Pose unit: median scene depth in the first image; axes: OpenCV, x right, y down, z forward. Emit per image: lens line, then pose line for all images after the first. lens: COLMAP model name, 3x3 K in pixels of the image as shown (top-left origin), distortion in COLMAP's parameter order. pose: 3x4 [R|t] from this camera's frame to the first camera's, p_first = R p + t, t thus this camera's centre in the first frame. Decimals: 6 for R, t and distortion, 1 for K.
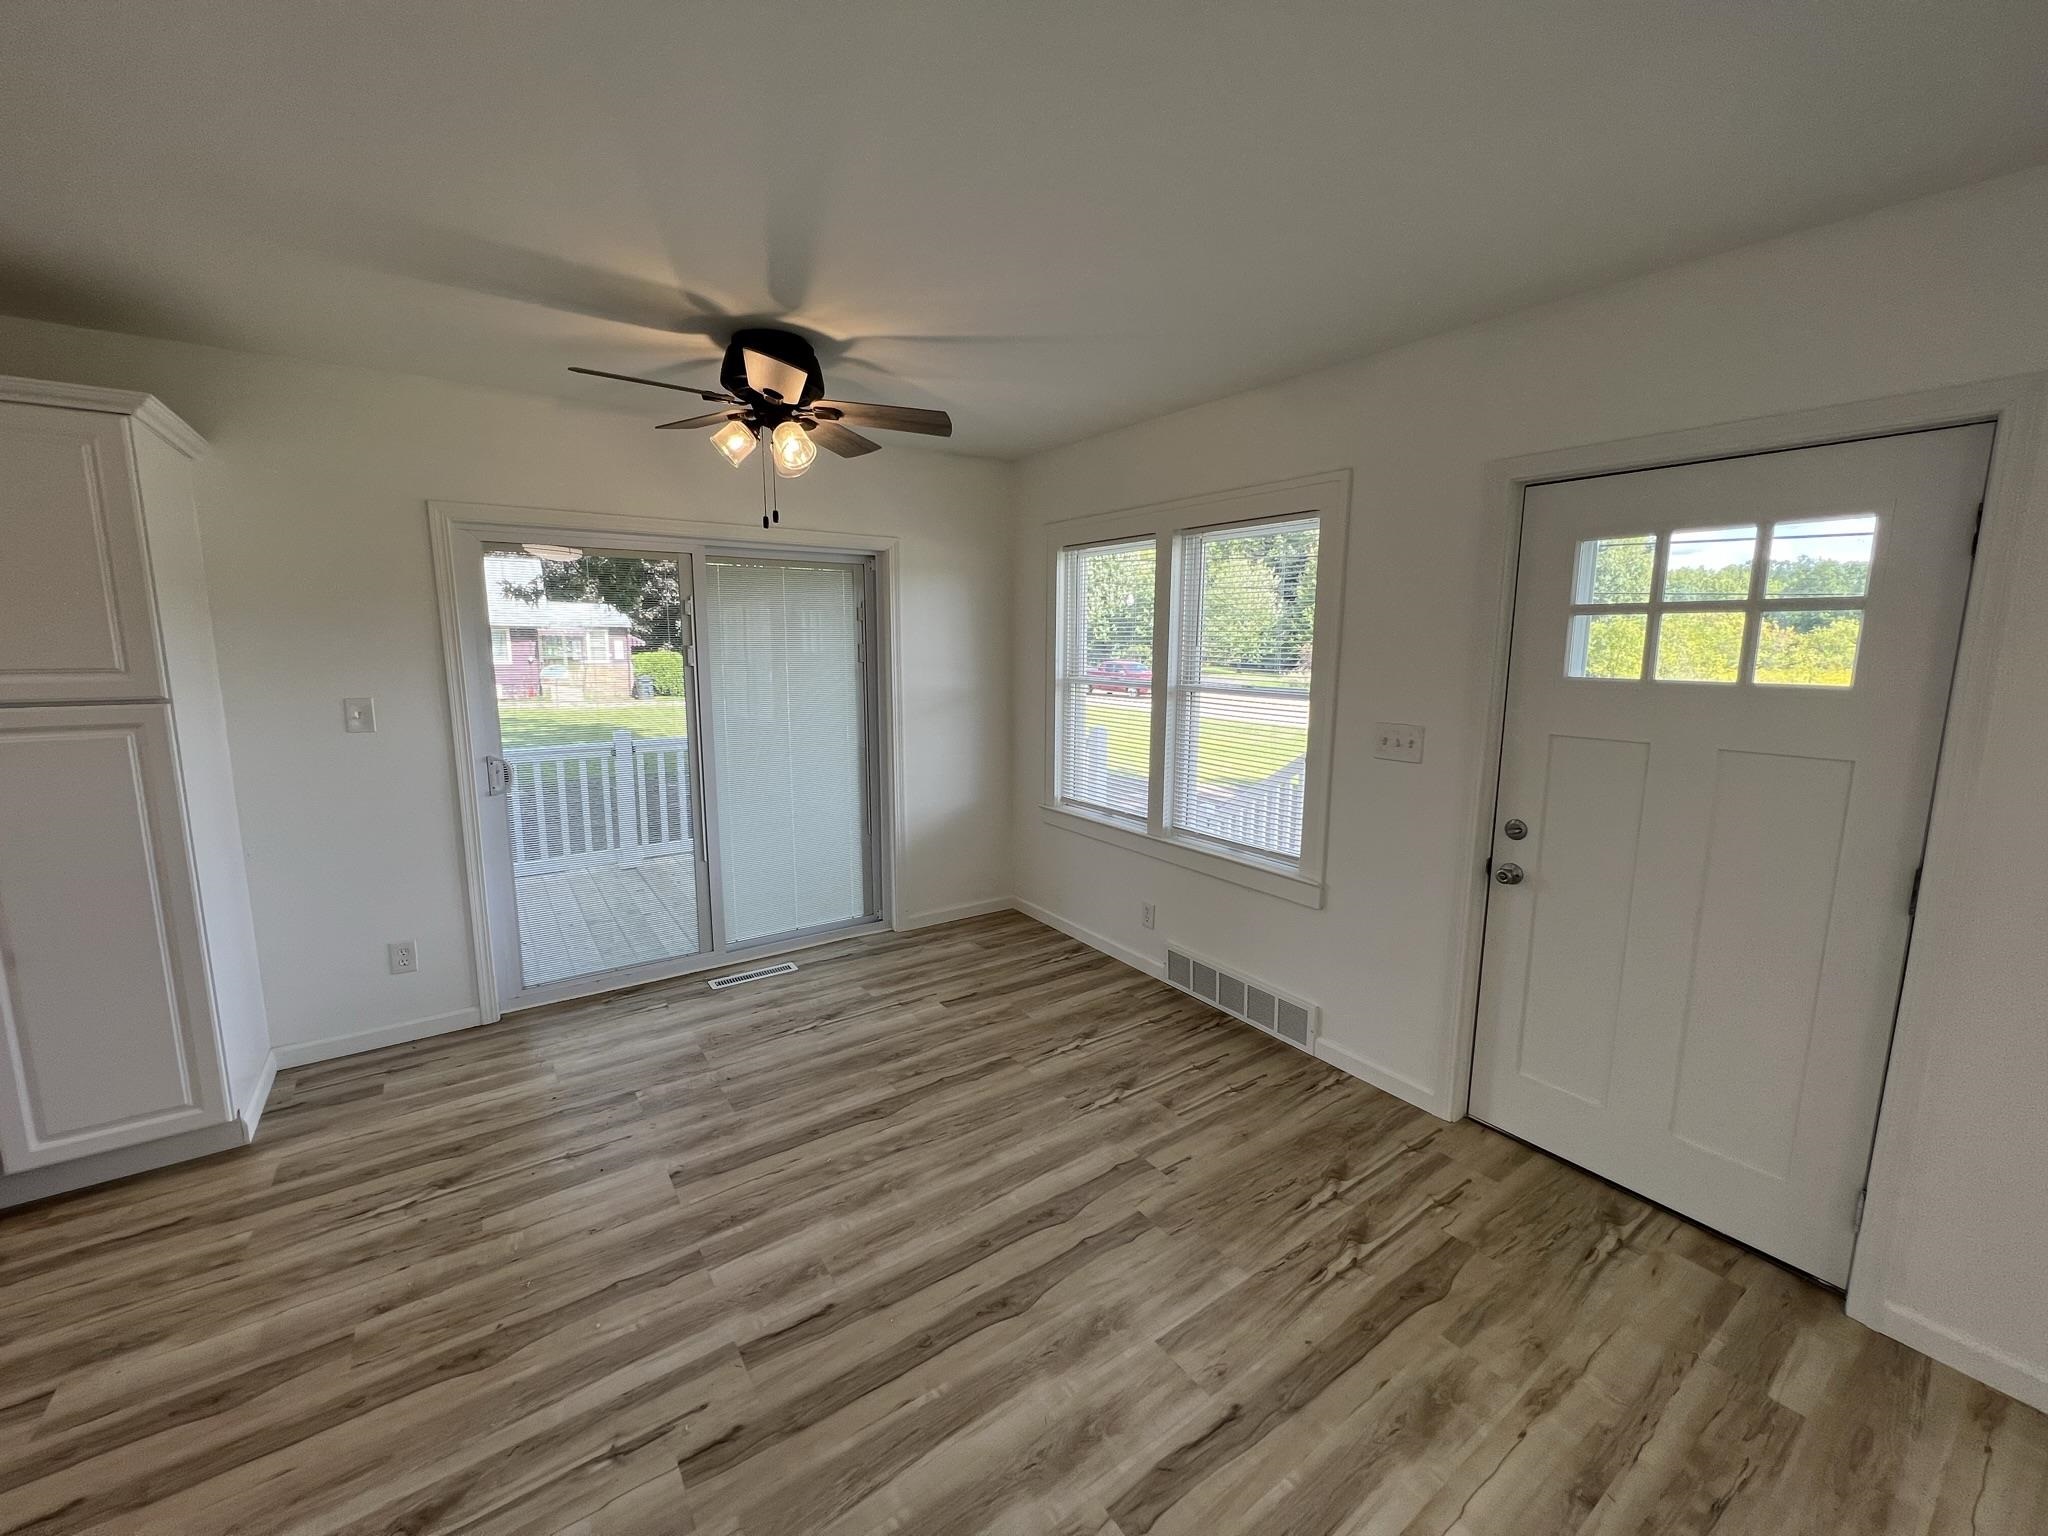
lens RADIAL K [[815.0, 0, 1020.6], [0, 815.0, 764.6], [0, 0, 1]] dist [0.000346, 0.000384]
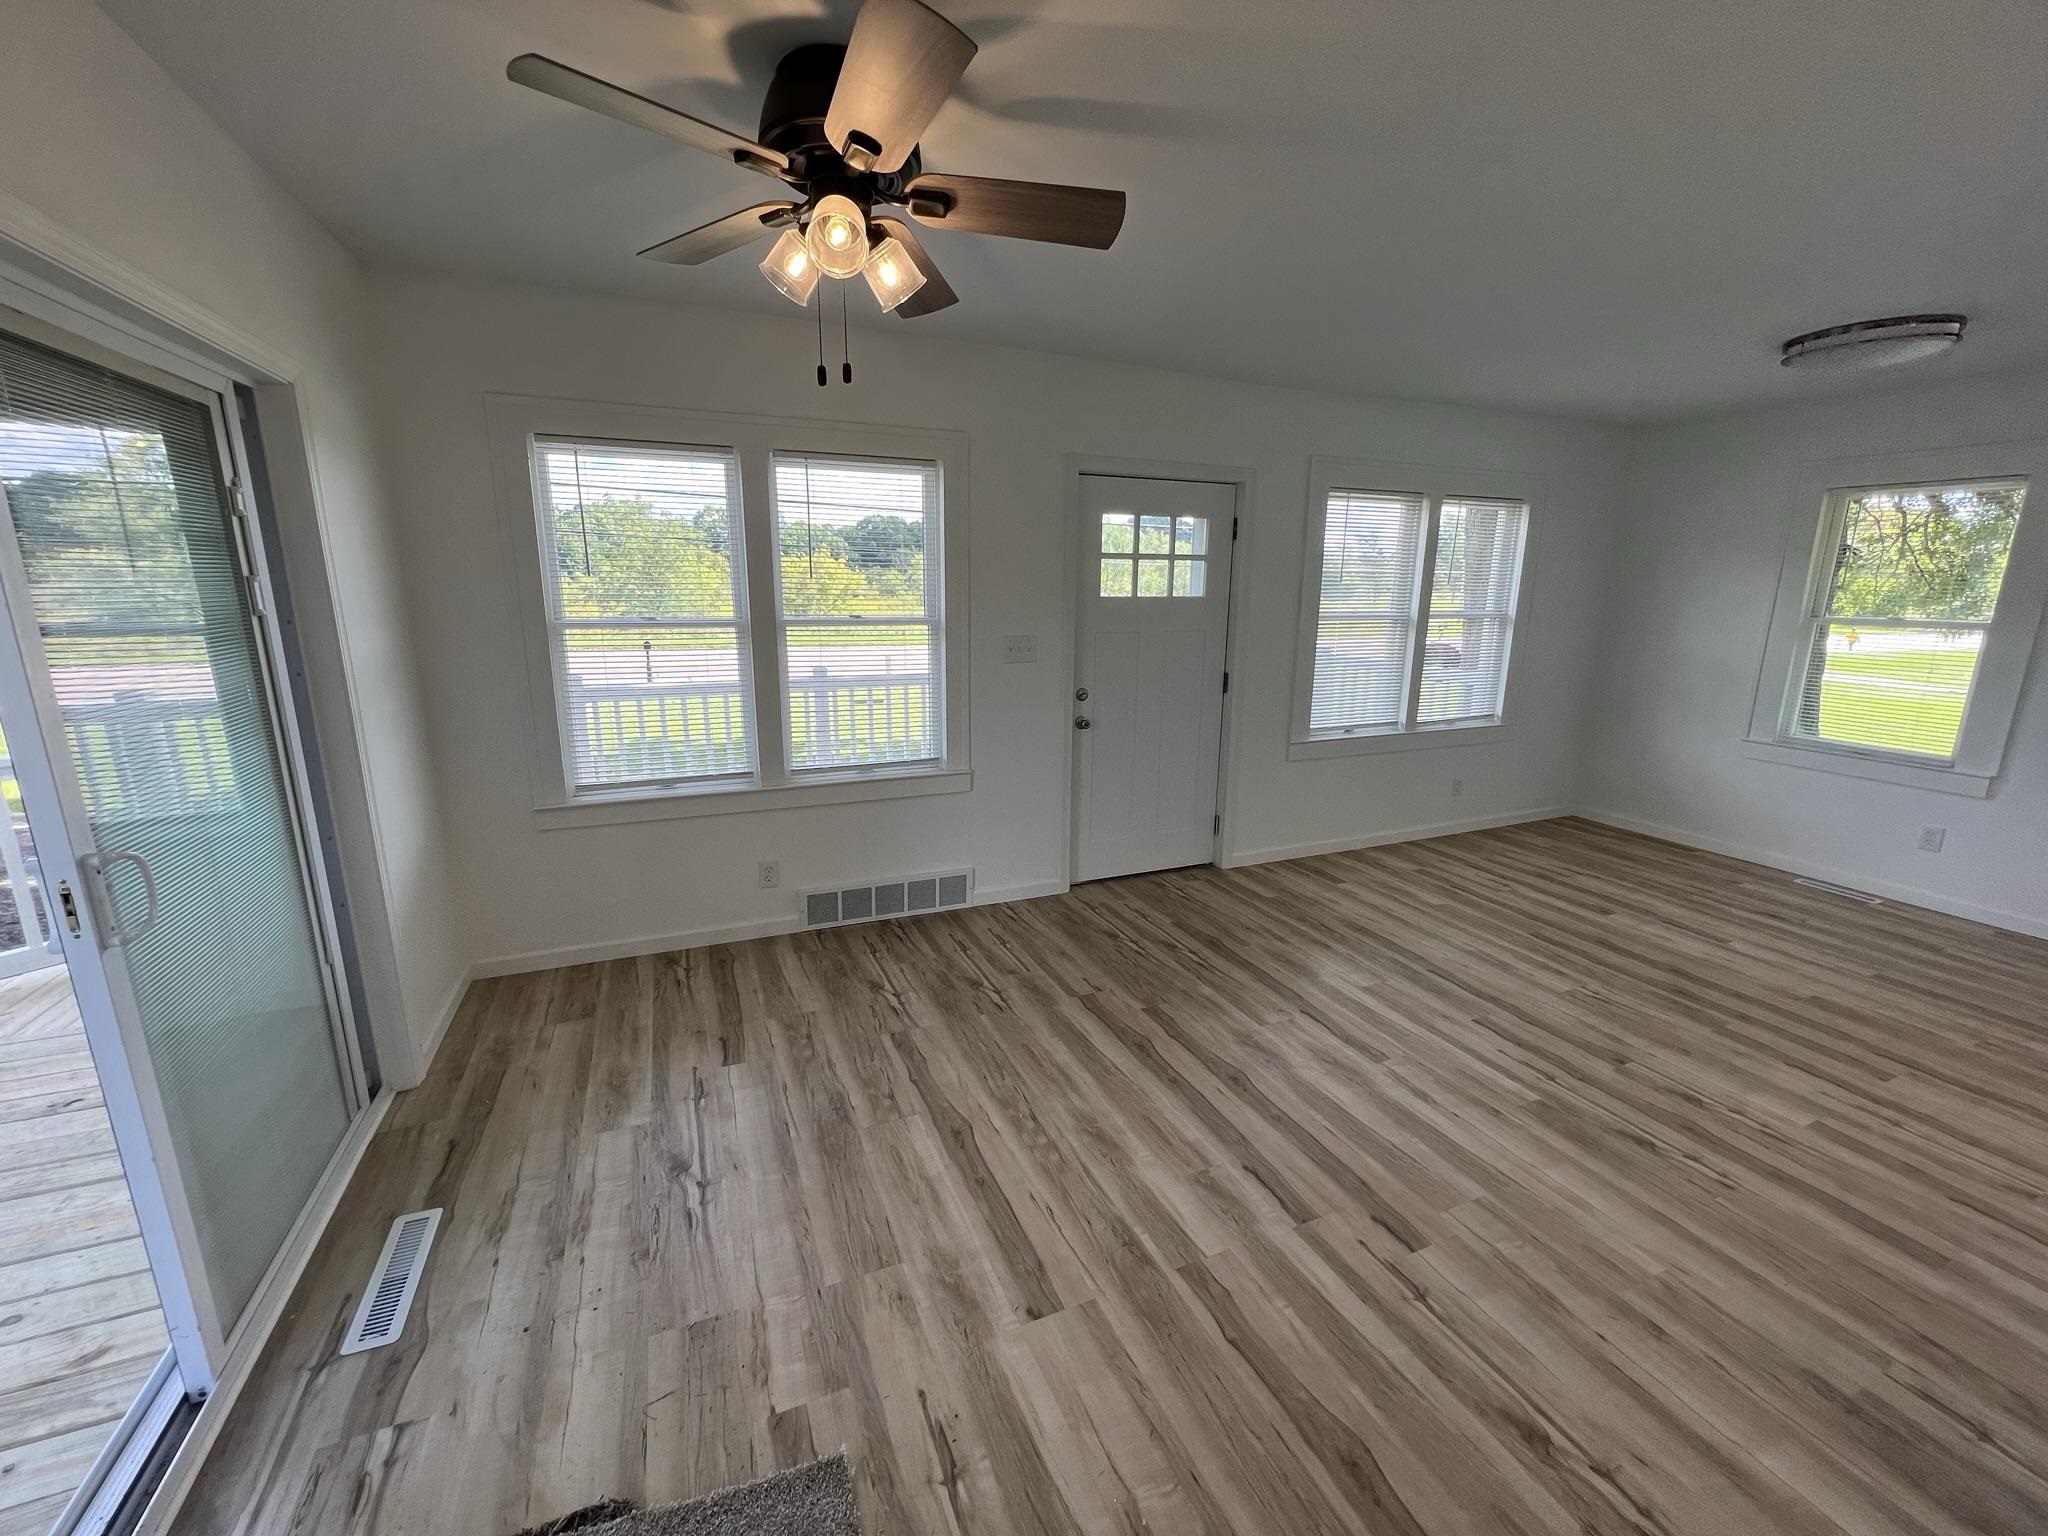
lens RADIAL K [[815.0, 0, 1020.6], [0, 815.0, 764.6], [0, 0, 1]] dist [0.000346, 0.000384]
pose [[0.206338, -0.218304, 0.953818, -1.007169], [0.141030, 0.971251, 0.191786, -0.113921], [-0.968264, 0.094945, 0.231193, 0.791350]]
